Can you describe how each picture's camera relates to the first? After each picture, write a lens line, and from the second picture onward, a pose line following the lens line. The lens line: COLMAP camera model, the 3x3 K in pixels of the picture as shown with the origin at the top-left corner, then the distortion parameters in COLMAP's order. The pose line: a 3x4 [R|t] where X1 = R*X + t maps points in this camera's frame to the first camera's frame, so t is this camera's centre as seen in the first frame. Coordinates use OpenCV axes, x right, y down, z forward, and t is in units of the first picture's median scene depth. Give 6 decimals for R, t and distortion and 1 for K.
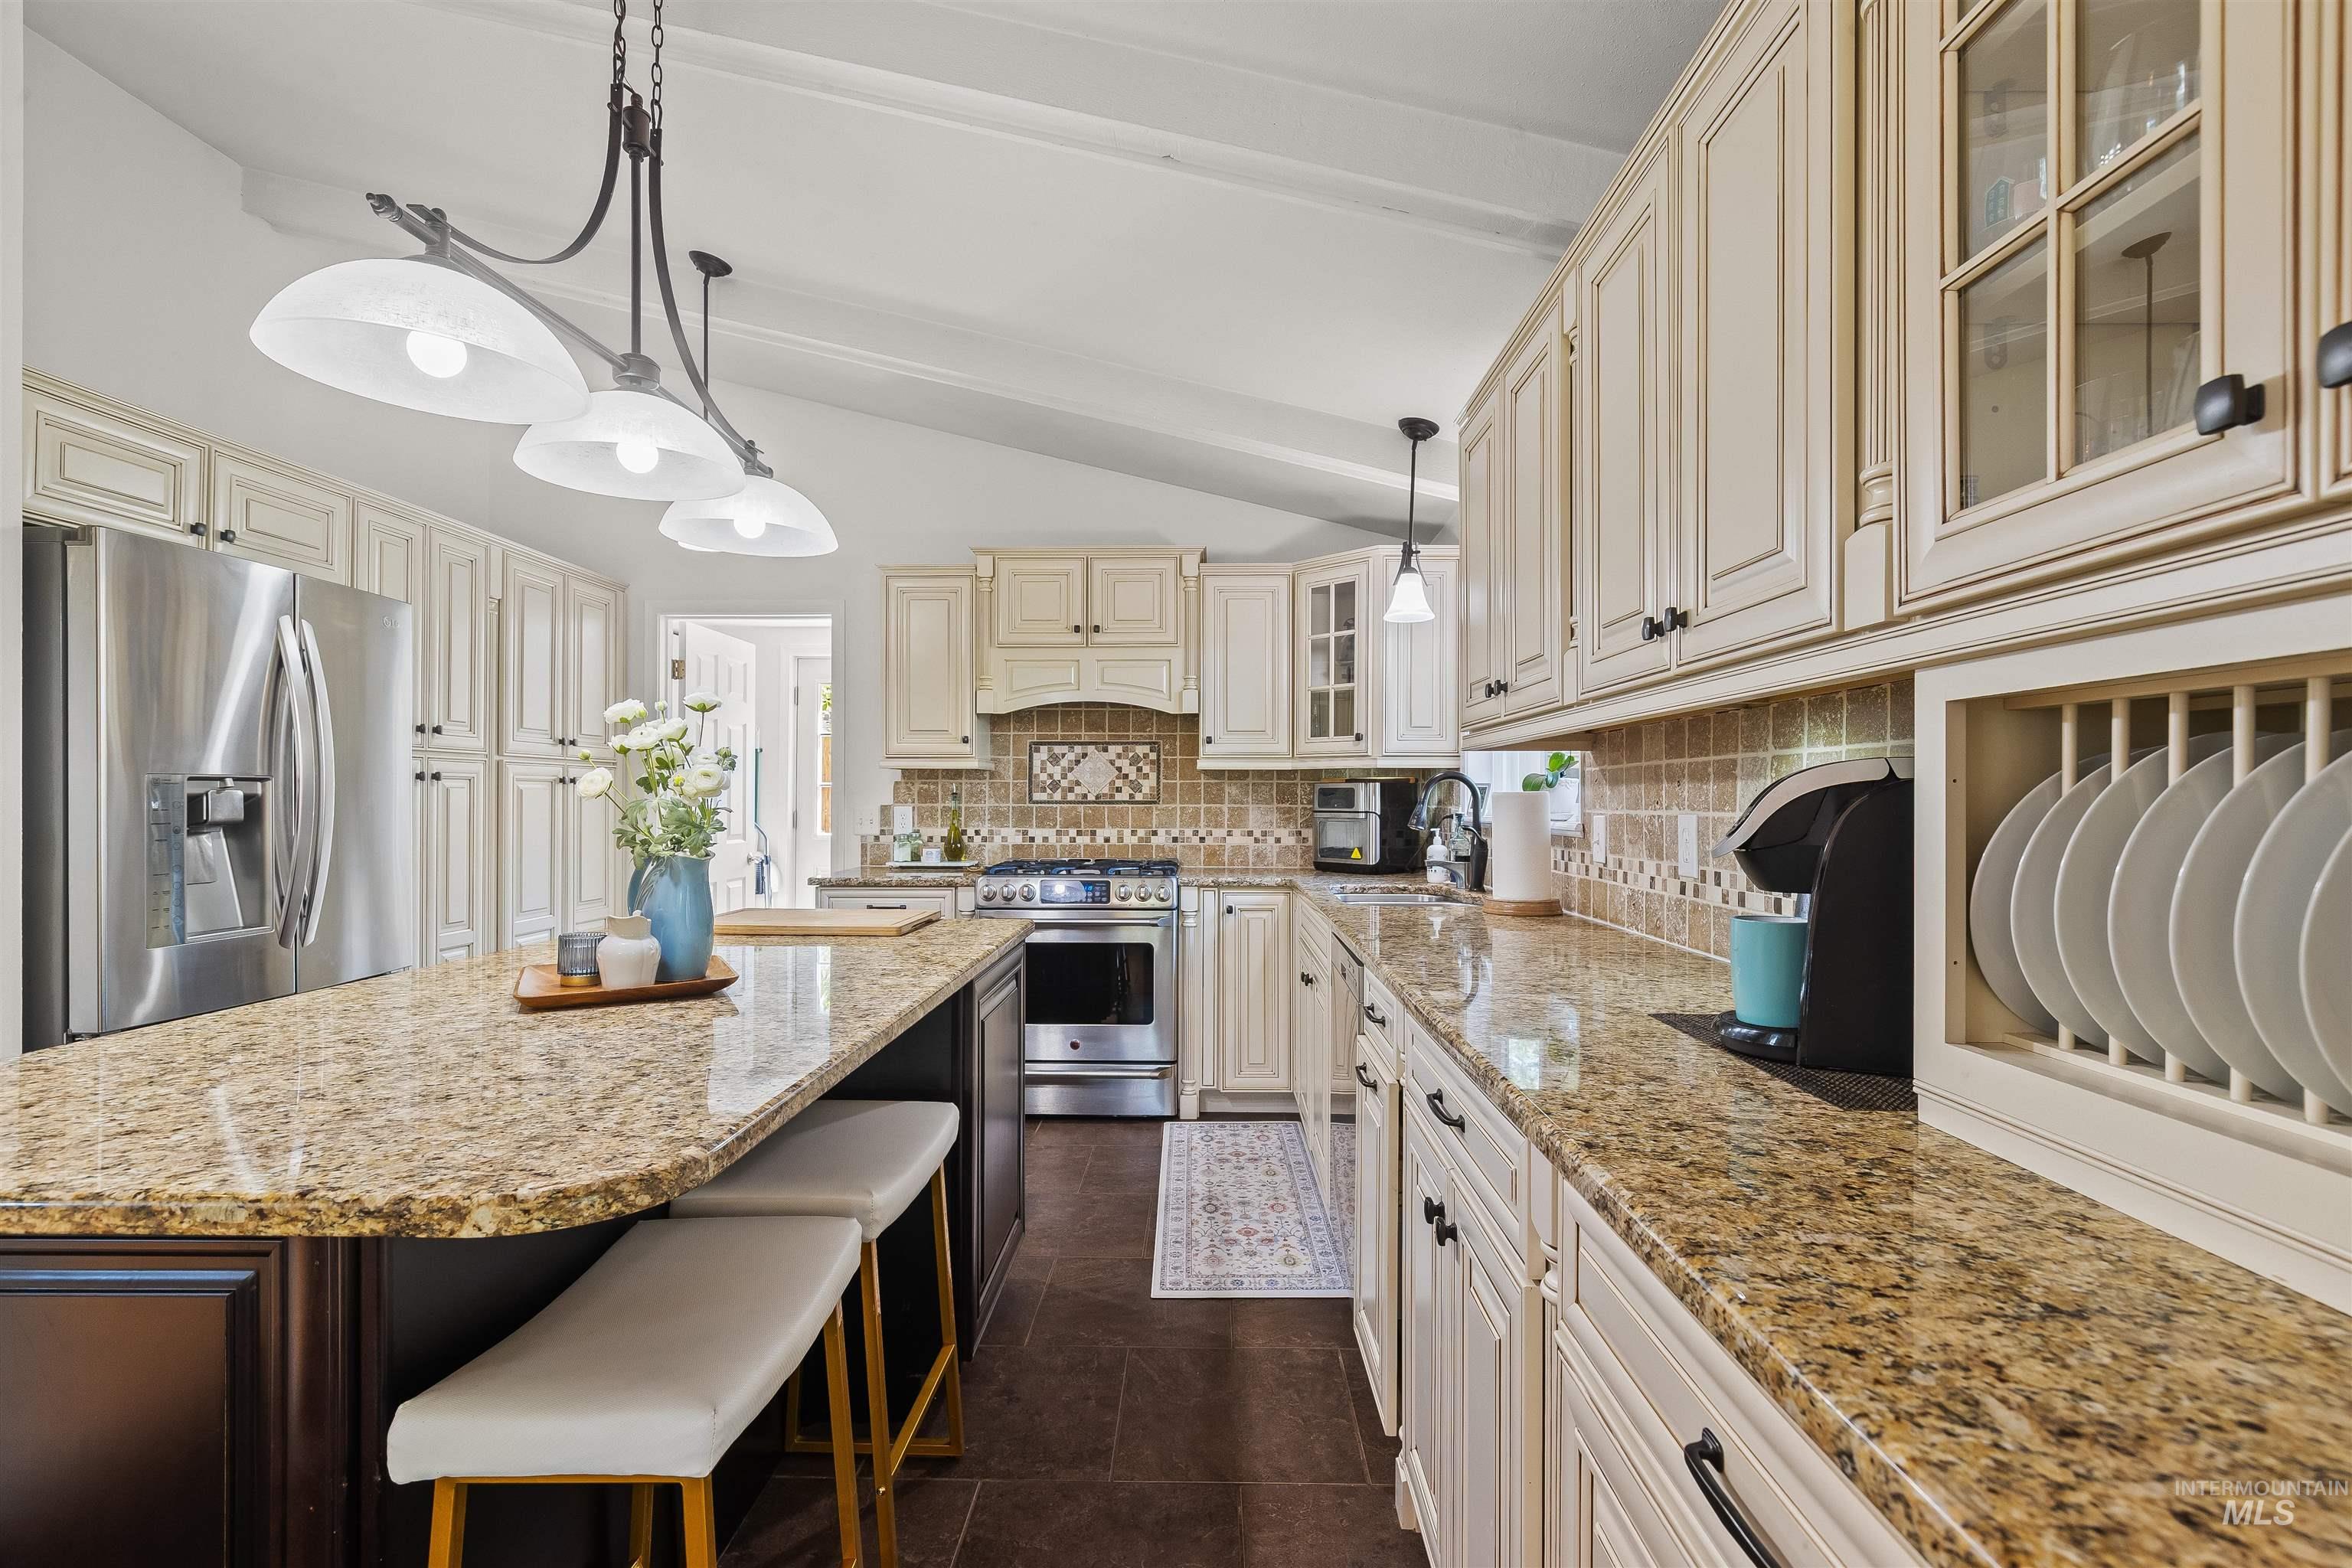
lens RADIAL K [[1079.1, 0, 1198.8], [0, 1079.1, 792.4], [0, 0, 1]] dist [-0.005325, 0.000853]
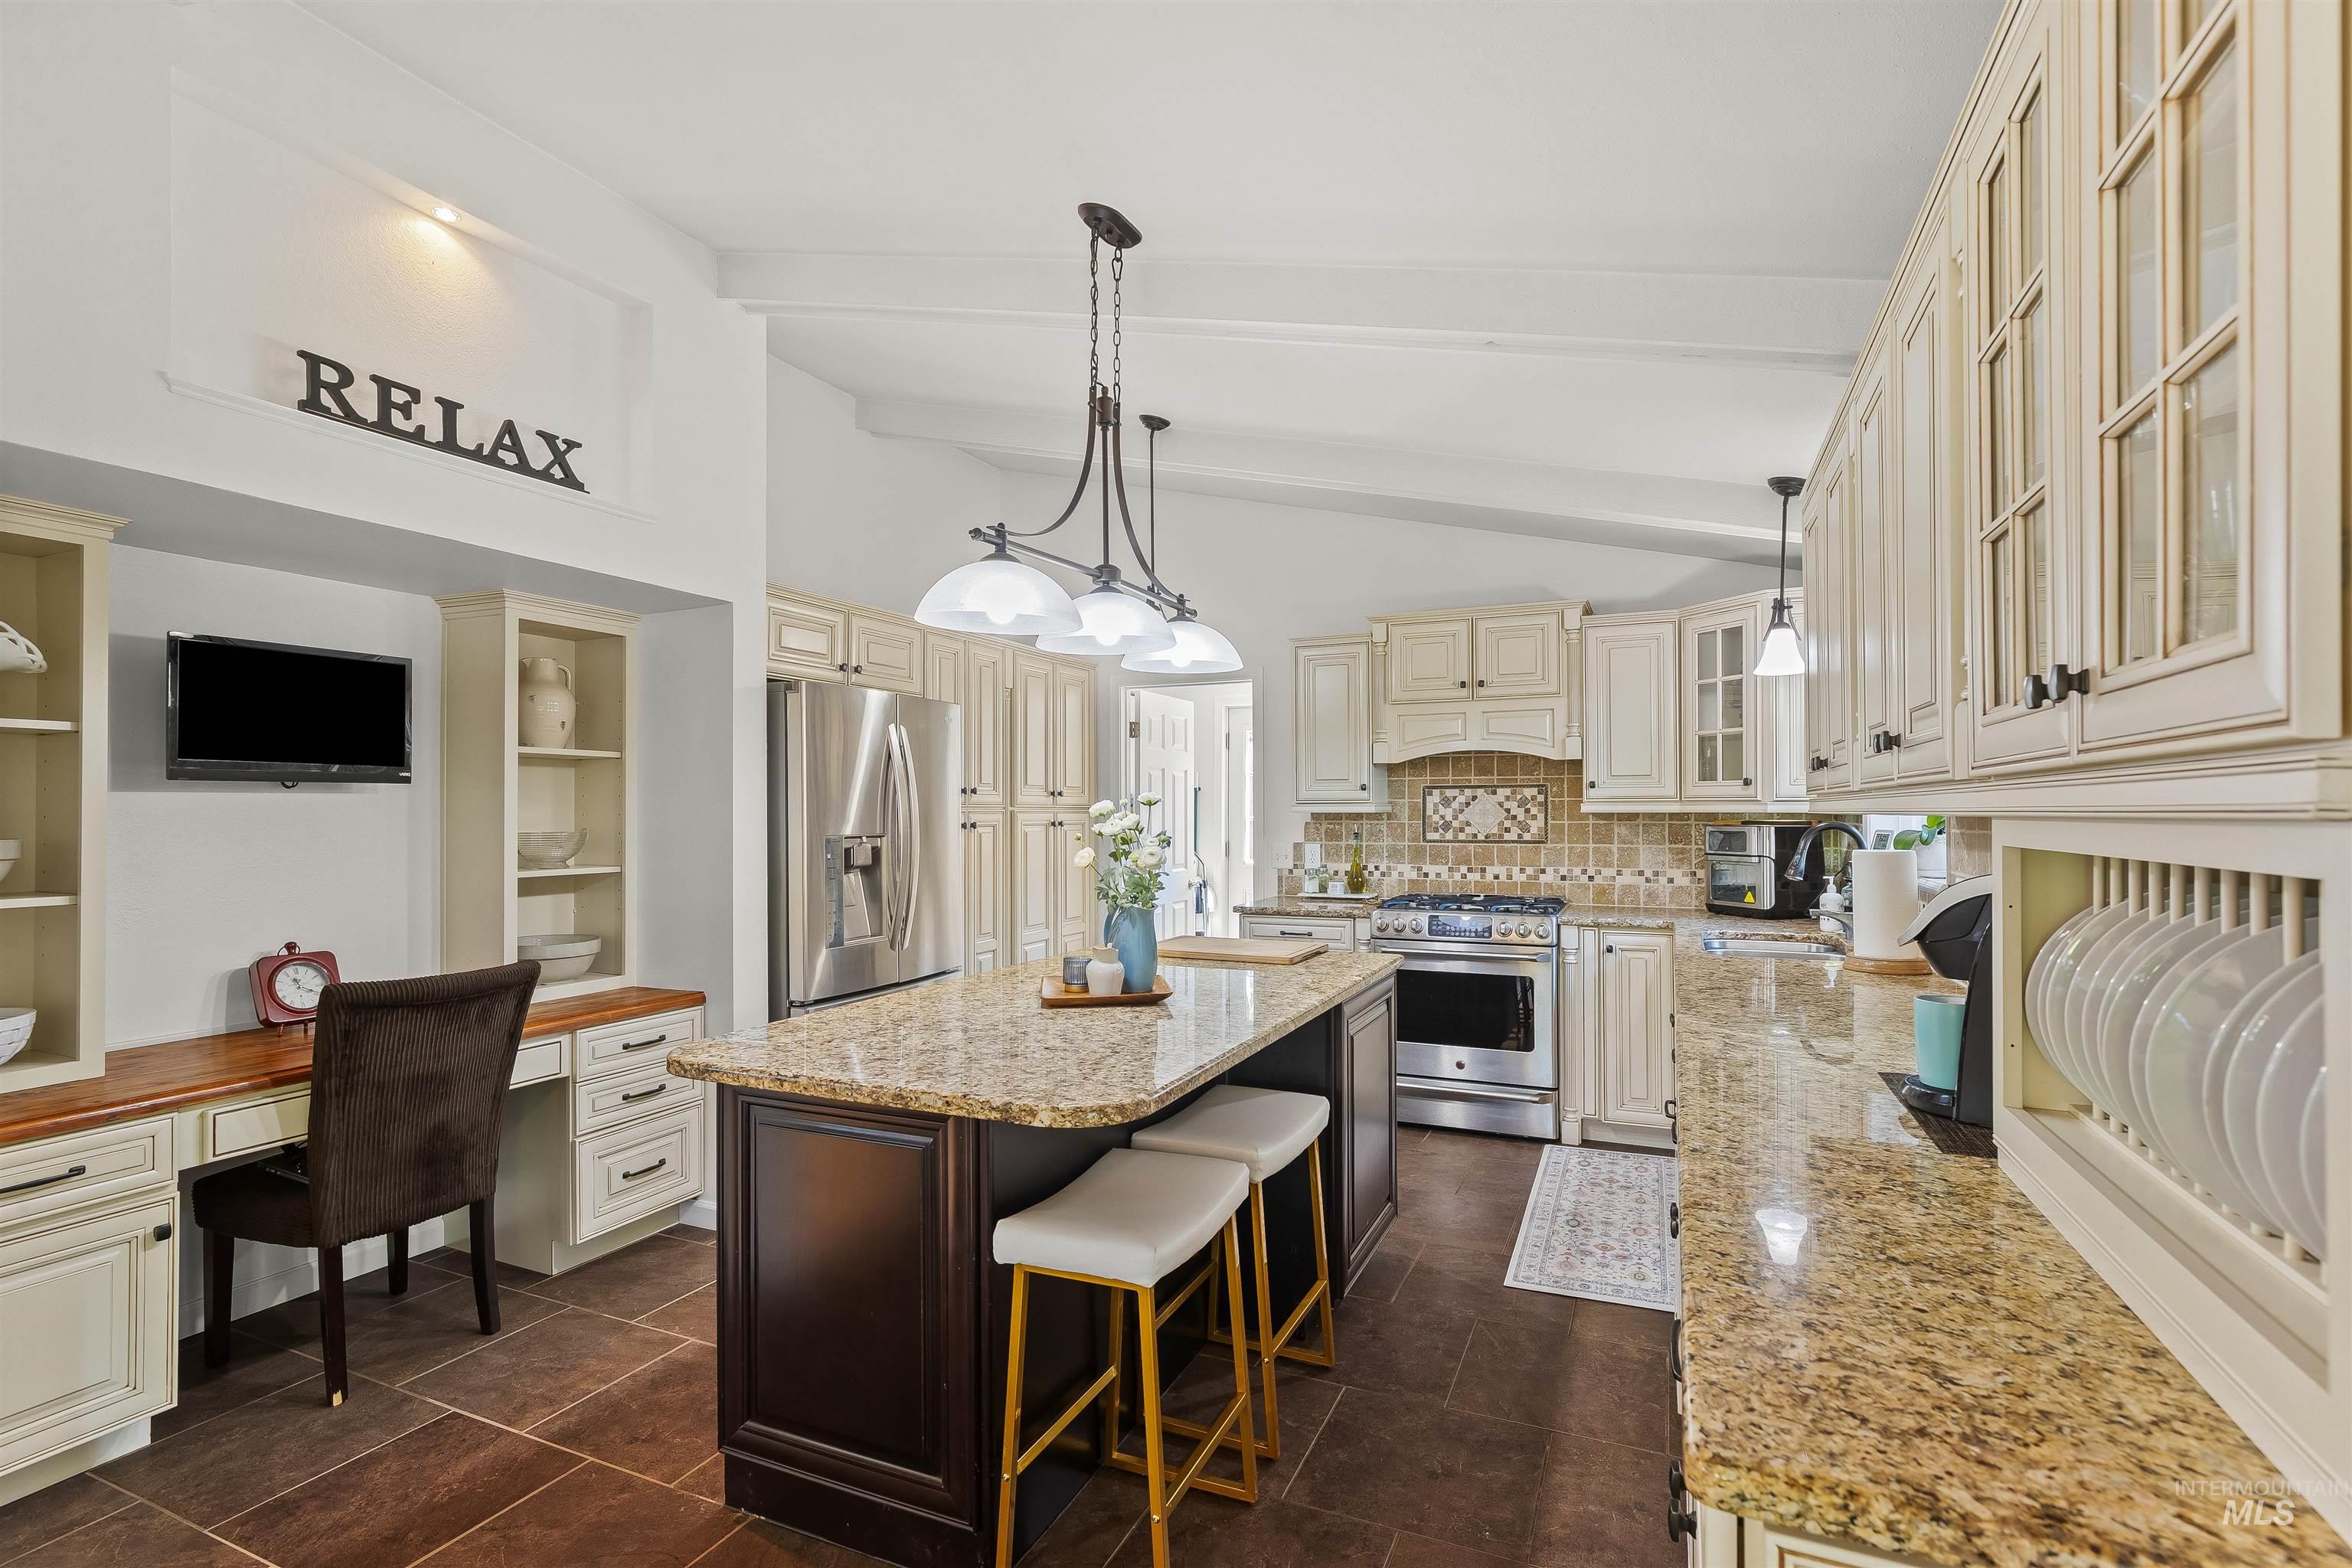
lens RADIAL K [[1079.1, 0, 1179.0], [0, 1079.1, 801.4], [0, 0, 1]] dist [-0.005325, 0.000853]
pose [[0.917161, -0.010586, -0.398376, 0.115184], [0.007853, 0.999933, -0.008493, -0.052582], [0.398439, 0.004662, 0.917183, -0.234688]]
